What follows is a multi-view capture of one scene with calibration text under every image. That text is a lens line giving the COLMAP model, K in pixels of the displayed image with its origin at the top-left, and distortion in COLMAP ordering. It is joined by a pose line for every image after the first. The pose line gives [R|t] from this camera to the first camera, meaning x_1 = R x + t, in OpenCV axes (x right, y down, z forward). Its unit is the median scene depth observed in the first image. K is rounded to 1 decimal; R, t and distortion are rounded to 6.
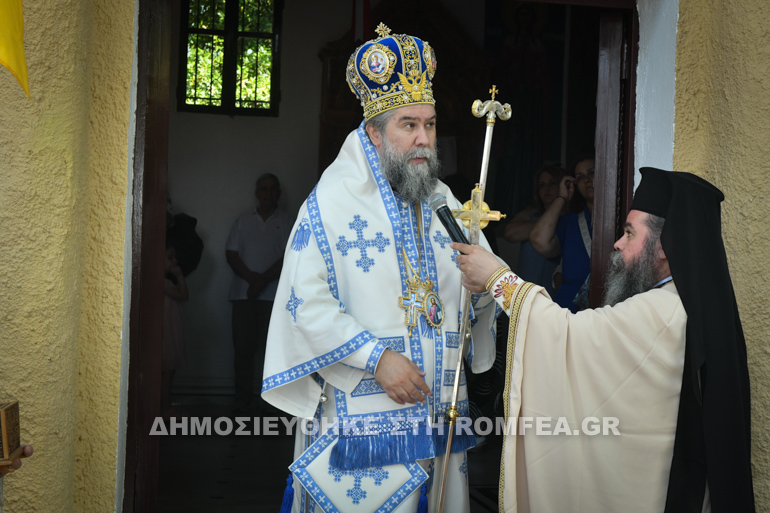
lens RADIAL K [[1133.9, 0, 386.0], [0, 1133.9, 257.6], [0, 0, 1]] dist [0.130031, 0.000000]
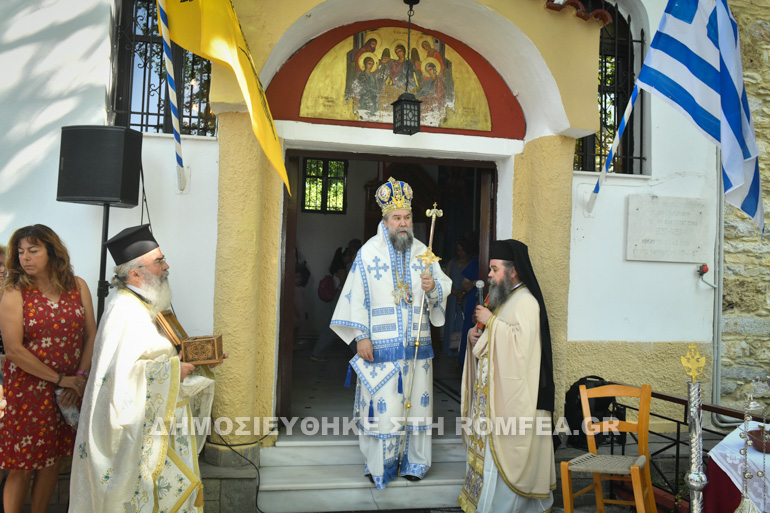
lens RADIAL K [[646.2, 0, 383.0], [0, 646.2, 256.9], [0, 0, 1]] dist [0.005156, 0.000169]
pose [[0.998470, -0.000287, -0.055289, 0.055964], [-0.002771, 0.998470, -0.055235, 0.032971], [0.055220, 0.055304, 0.996941, -0.290697]]
